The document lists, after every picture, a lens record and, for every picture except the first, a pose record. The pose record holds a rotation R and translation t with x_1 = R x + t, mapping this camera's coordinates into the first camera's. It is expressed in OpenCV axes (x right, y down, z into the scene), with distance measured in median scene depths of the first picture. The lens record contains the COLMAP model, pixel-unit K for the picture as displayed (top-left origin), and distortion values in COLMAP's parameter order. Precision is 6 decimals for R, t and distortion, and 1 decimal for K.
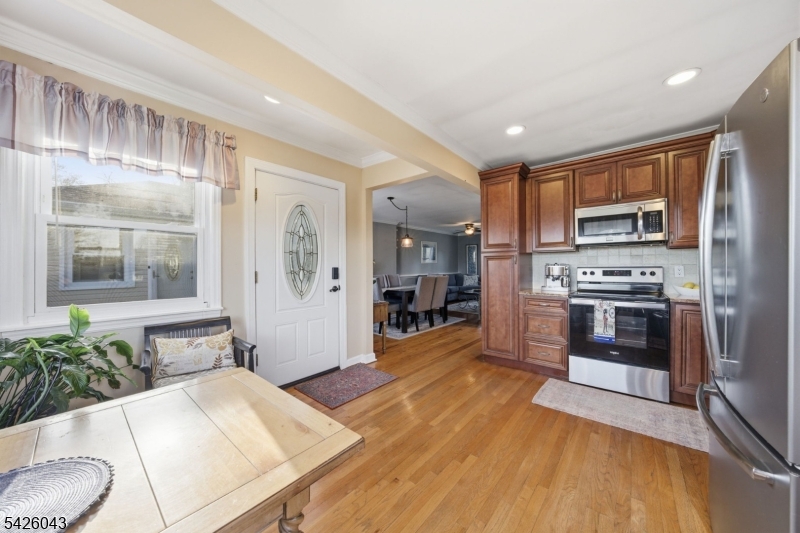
lens RADIAL K [[276.4, 0, 402.2], [0, 276.4, 266.6], [0, 0, 1]] dist [-0.024839, 0.003486]
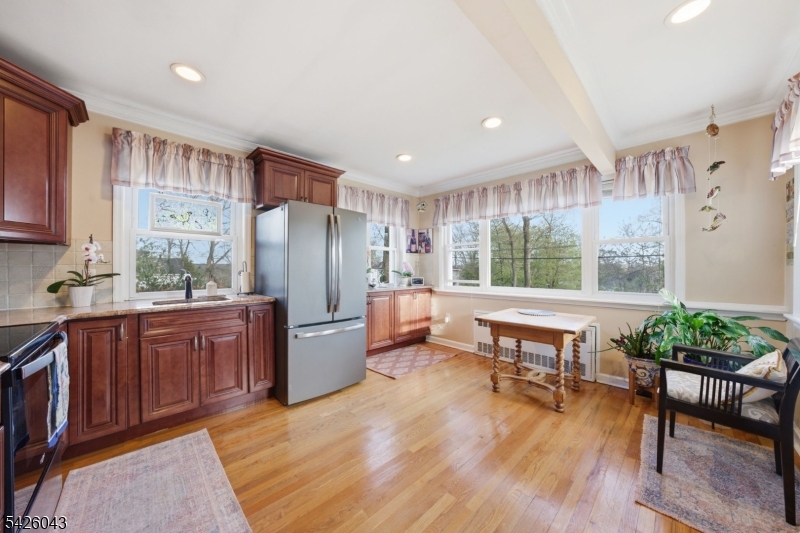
lens RADIAL K [[276.4, 0, 402.2], [0, 276.4, 266.6], [0, 0, 1]] dist [-0.024839, 0.003486]
pose [[-0.995486, 0.002470, 0.094878, 0.117510], [0.002412, 0.999997, -0.000724, -0.004219], [-0.094880, -0.000492, -0.995489, 1.217880]]
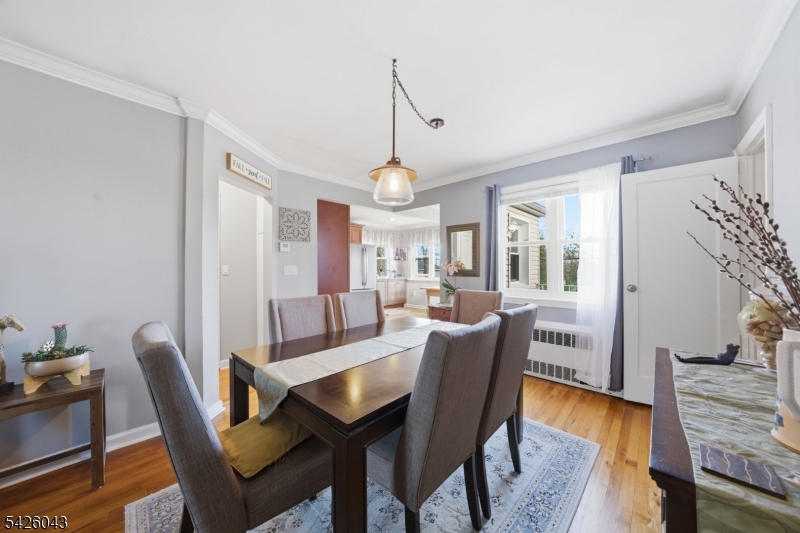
lens RADIAL K [[276.4, 0, 402.2], [0, 276.4, 266.6], [0, 0, 1]] dist [-0.024839, 0.003486]
pose [[-0.998729, 0.008608, 0.049668, -0.002102], [0.008519, 0.999962, -0.001992, -0.009166], [-0.049683, -0.001566, -0.998764, 2.653278]]
